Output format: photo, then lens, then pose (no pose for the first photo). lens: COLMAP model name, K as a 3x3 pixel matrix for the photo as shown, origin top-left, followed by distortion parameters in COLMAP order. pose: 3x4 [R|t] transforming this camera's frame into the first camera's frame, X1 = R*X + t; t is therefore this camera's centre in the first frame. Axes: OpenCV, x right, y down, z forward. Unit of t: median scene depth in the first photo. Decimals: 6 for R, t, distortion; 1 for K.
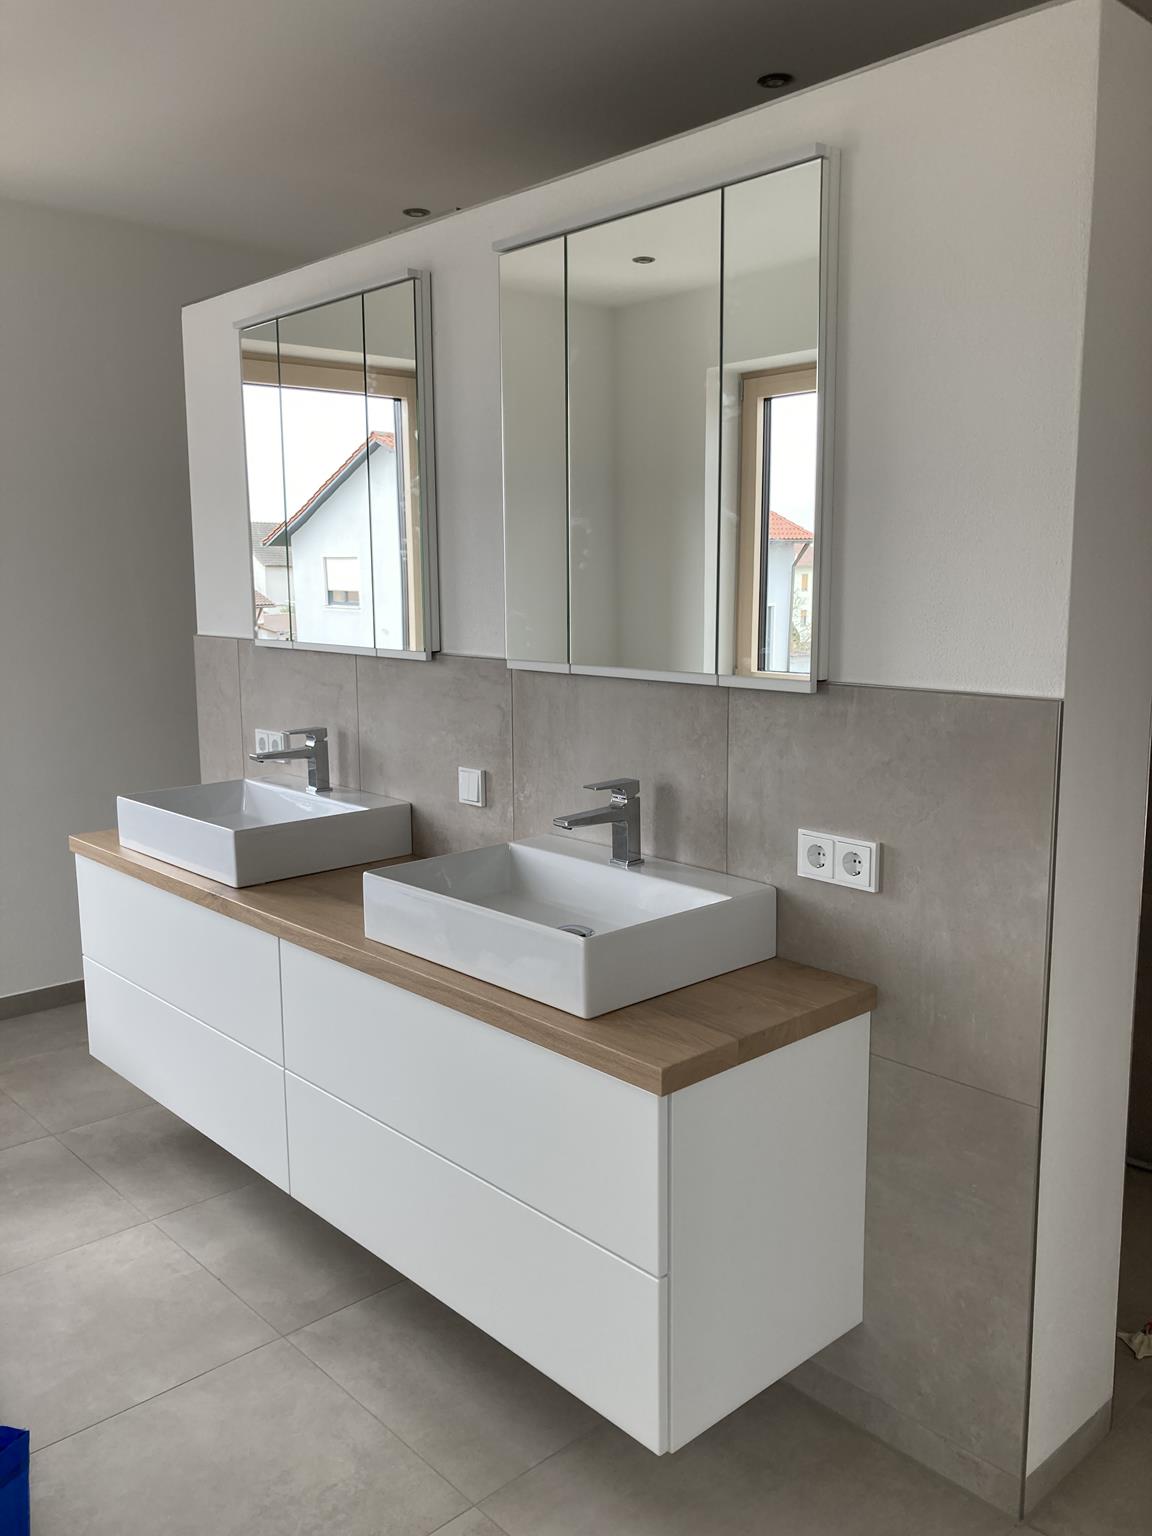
lens RADIAL K [[1249.0, 0, 576.0], [0, 1249.0, 768.0], [0, 0, 1]] dist [0.043656, -0.014334]
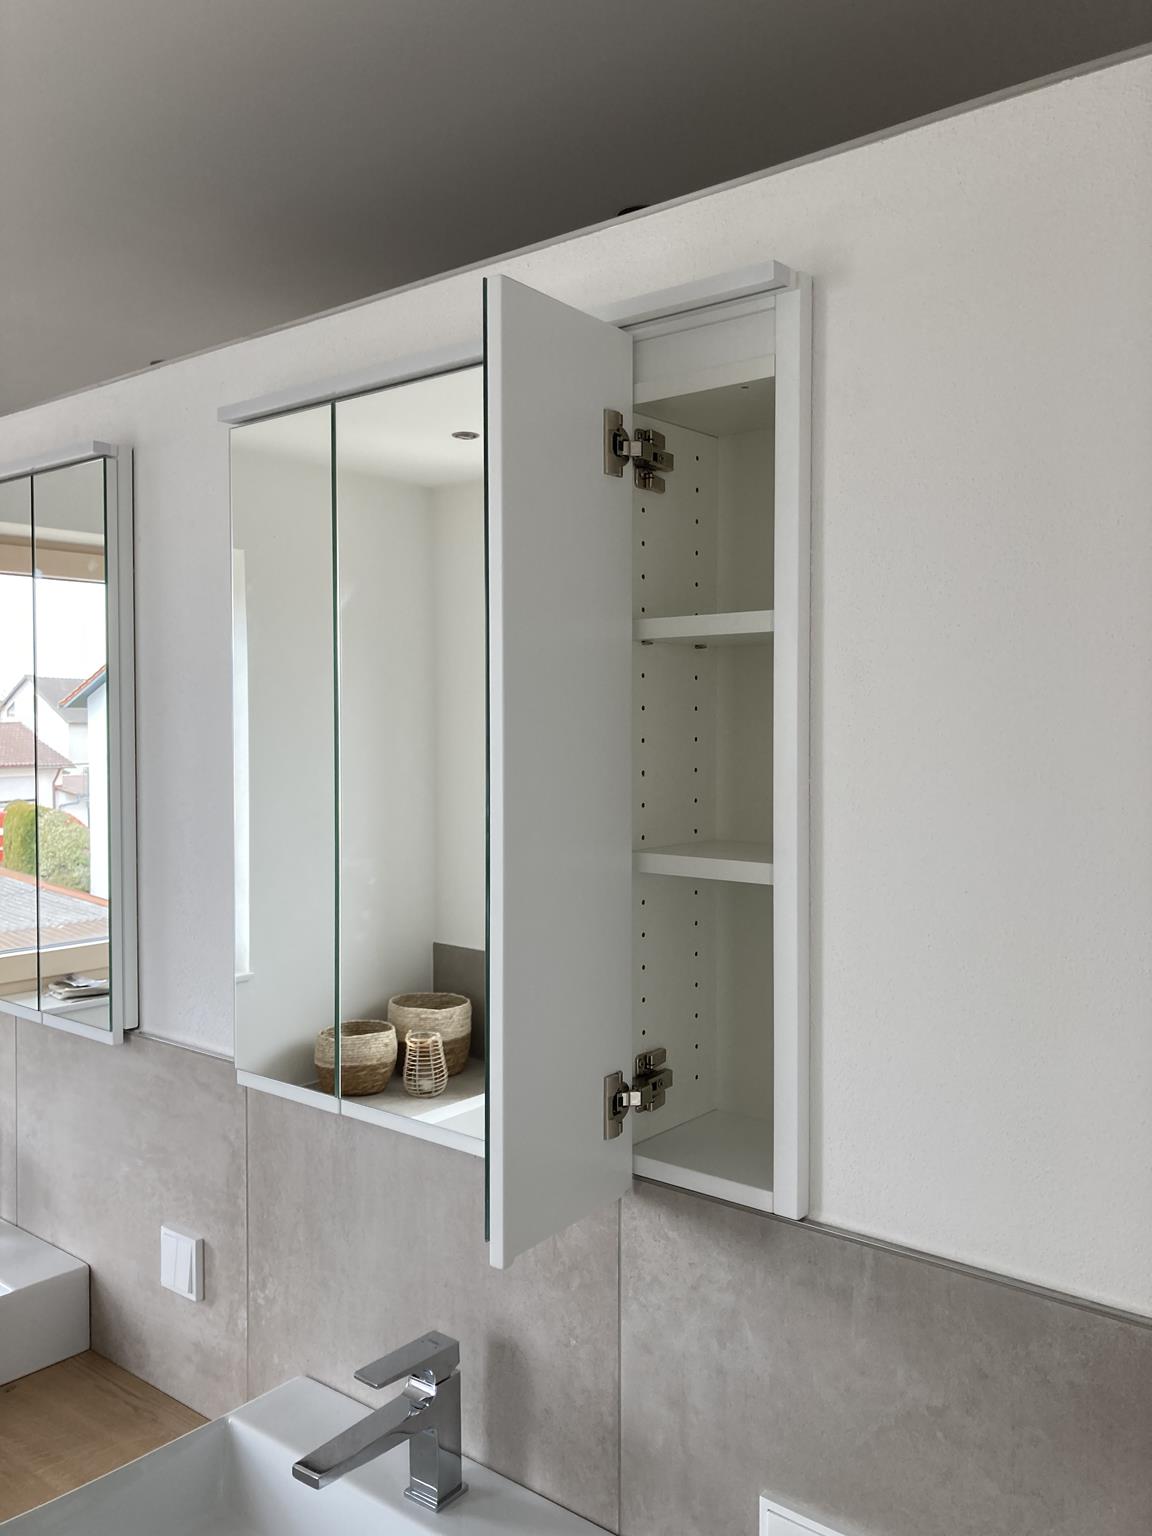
lens RADIAL K [[1256.7, 0, 576.0], [0, 1256.7, 768.0], [0, 0, 1]] dist [0.011741, -0.002872]
pose [[0.990252, 0.004641, 0.139212, 0.023164], [0.012213, 0.992703, -0.119968, -0.174680], [-0.138753, 0.120499, 0.982969, 0.409048]]
